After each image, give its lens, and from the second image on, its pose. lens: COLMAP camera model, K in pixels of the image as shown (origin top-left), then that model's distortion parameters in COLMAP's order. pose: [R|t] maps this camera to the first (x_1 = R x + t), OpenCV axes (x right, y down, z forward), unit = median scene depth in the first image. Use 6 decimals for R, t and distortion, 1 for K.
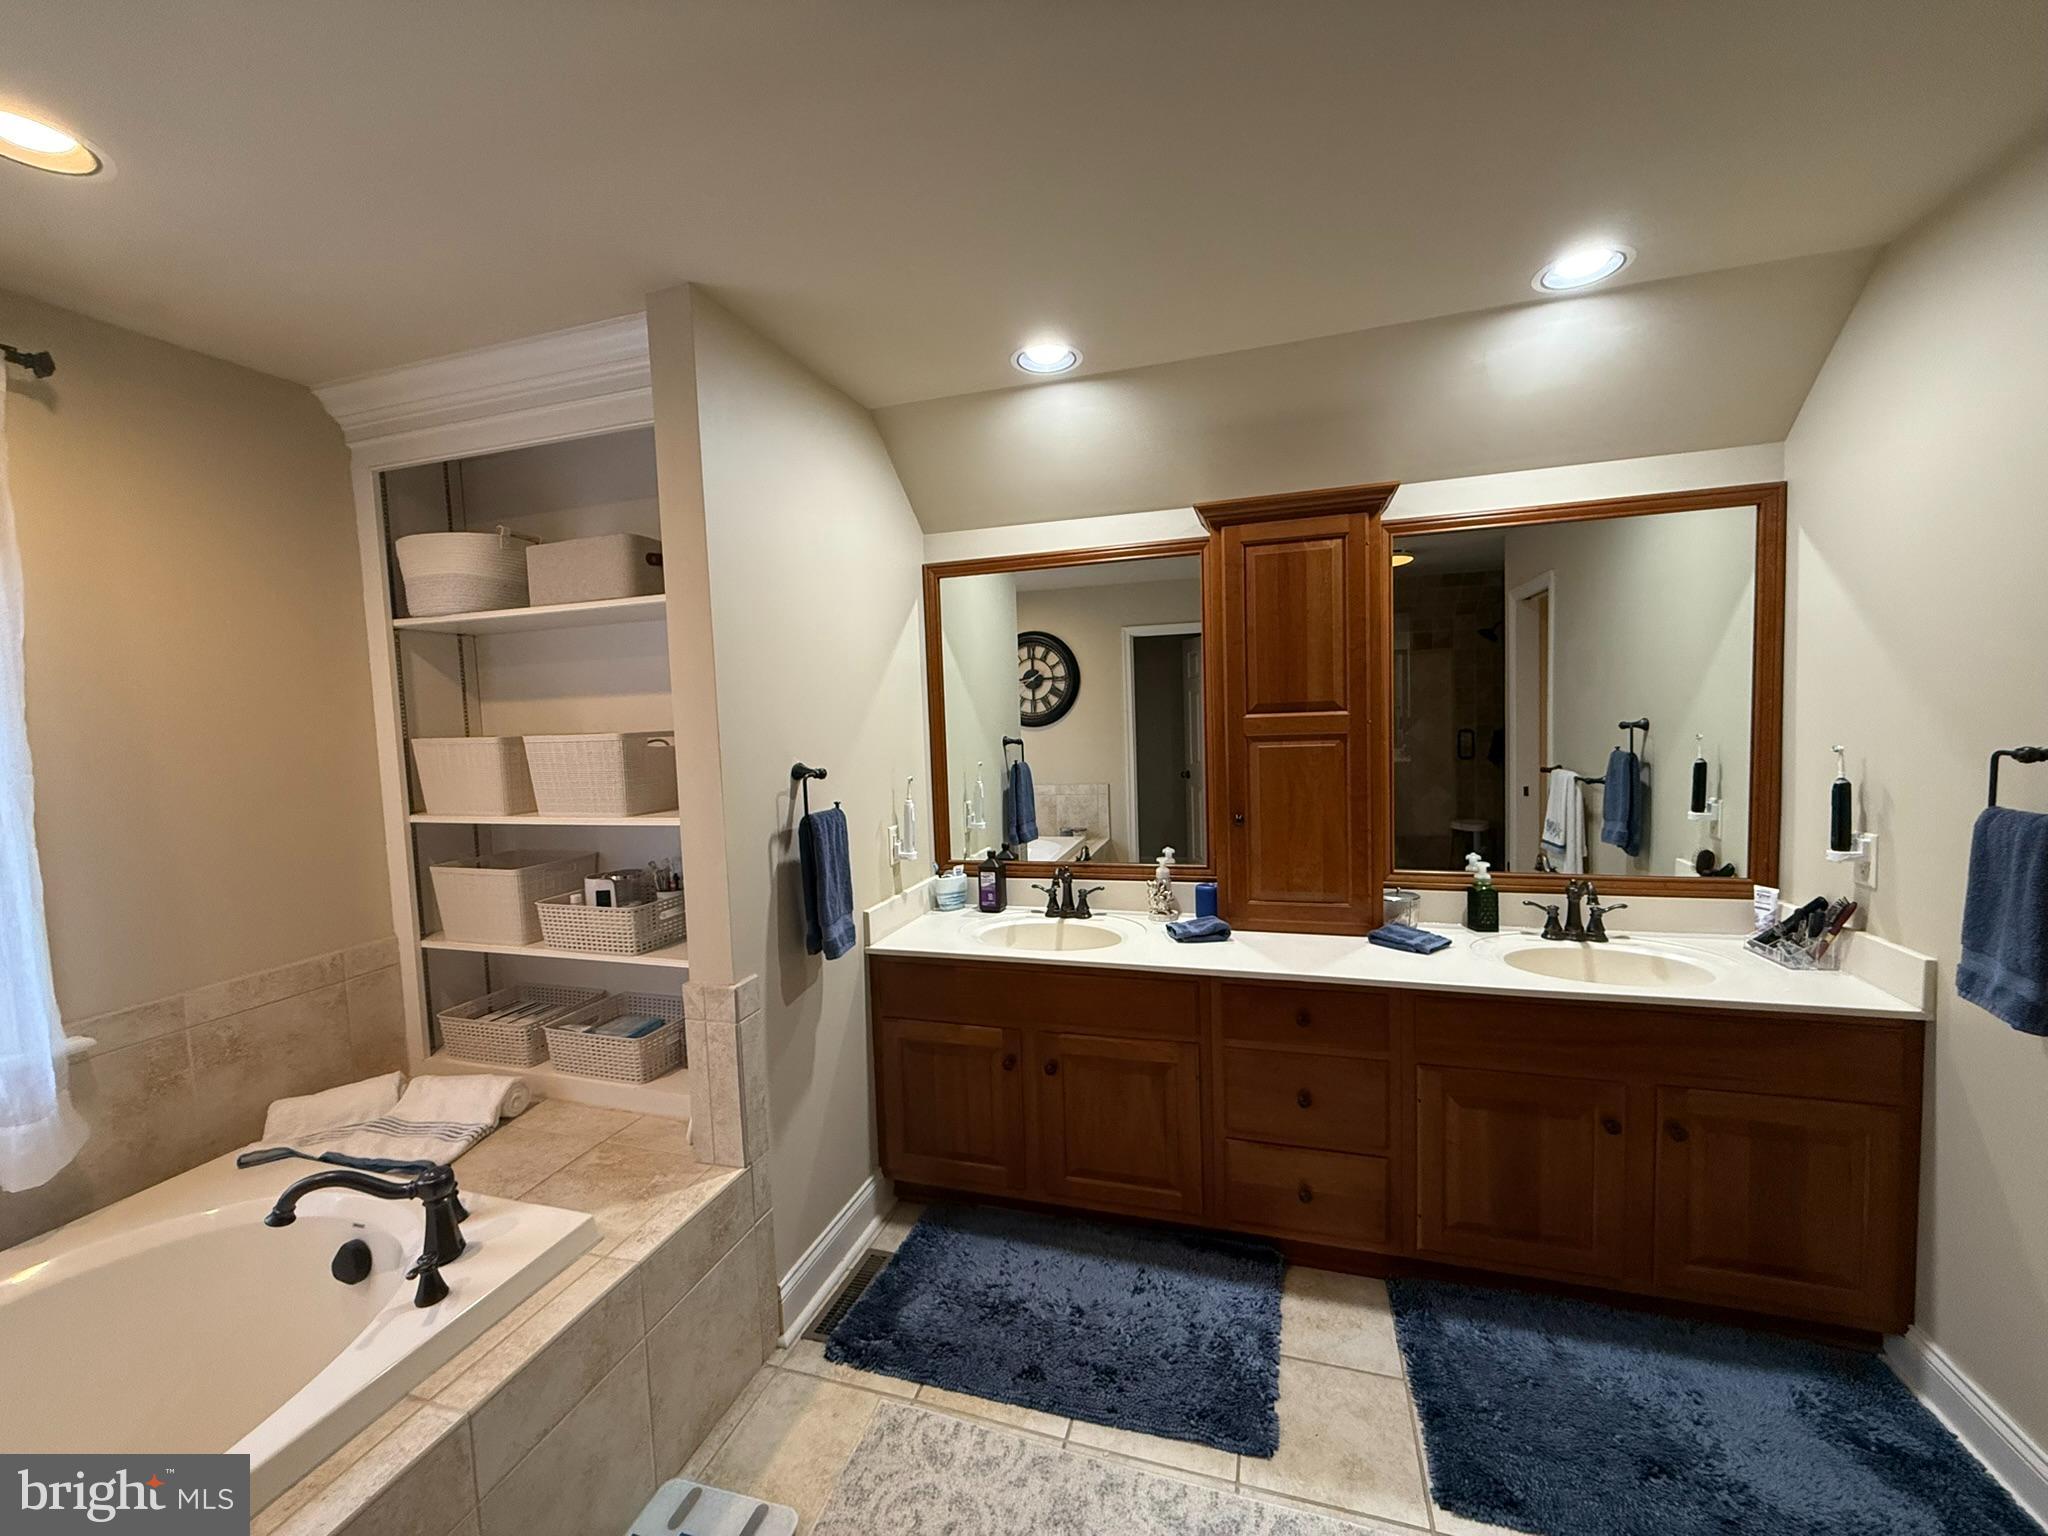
lens RADIAL K [[813.7, 0, 1018.0], [0, 813.7, 765.4], [0, 0, 1]] dist [0.000019, -0.000431]
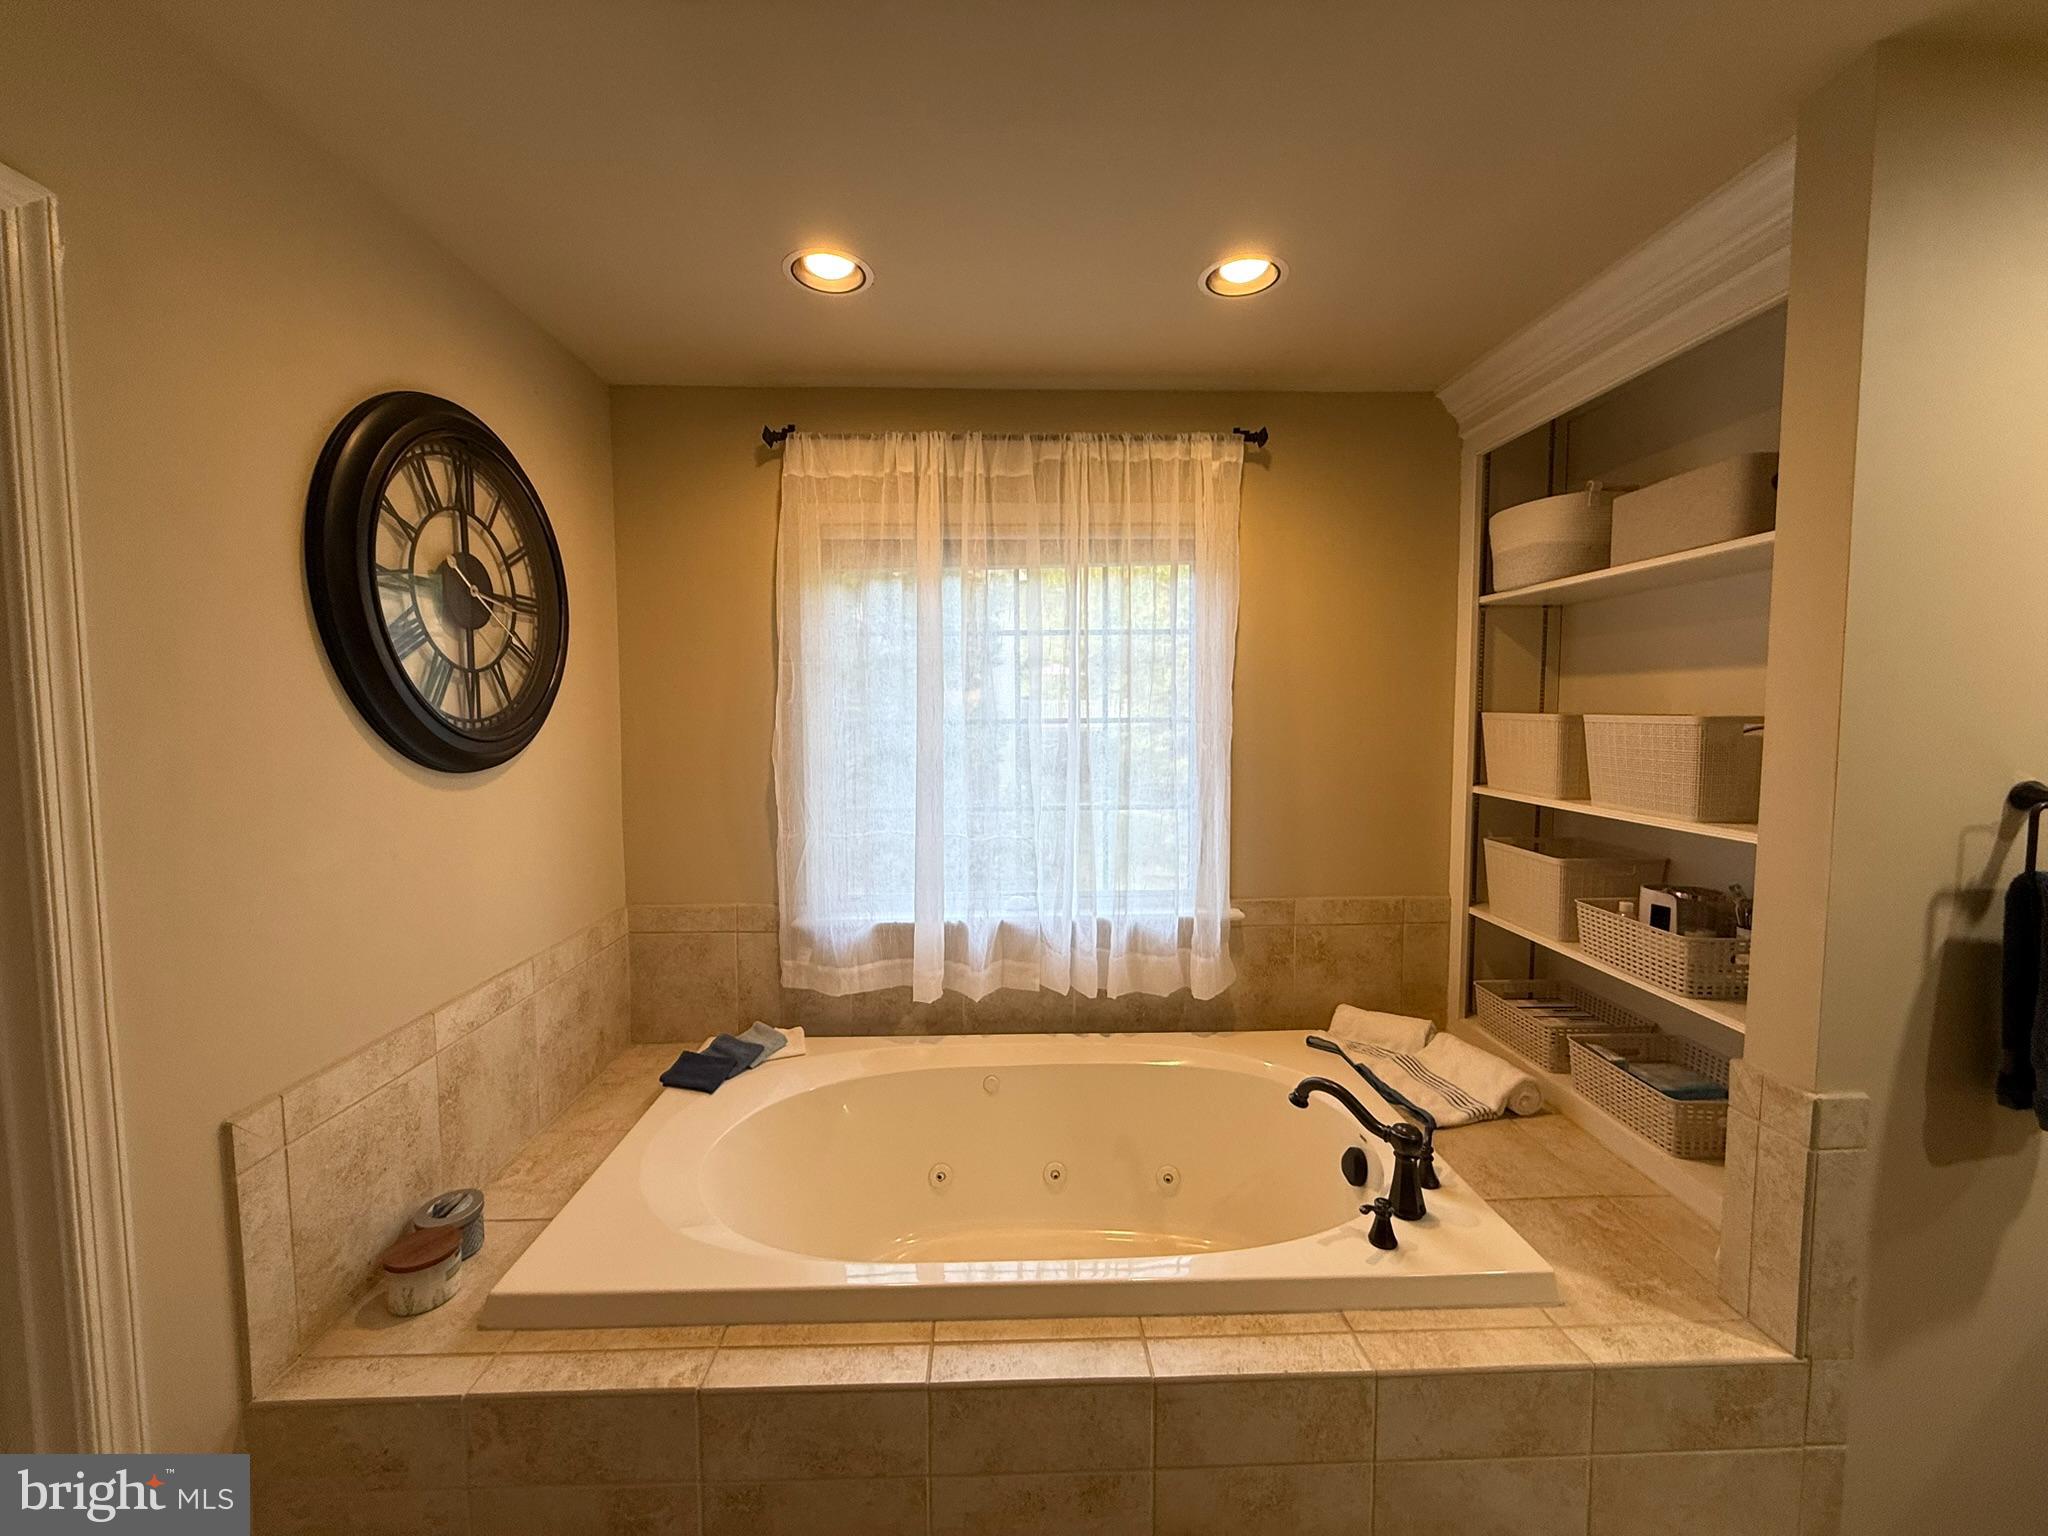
lens RADIAL K [[813.7, 0, 1018.0], [0, 813.7, 765.4], [0, 0, 1]] dist [0.000019, -0.000431]
pose [[0.333305, 0.102252, -0.937258, 0.032827], [-0.072128, 0.993954, 0.082788, -0.009637], [0.940056, 0.040009, 0.338665, 0.112713]]
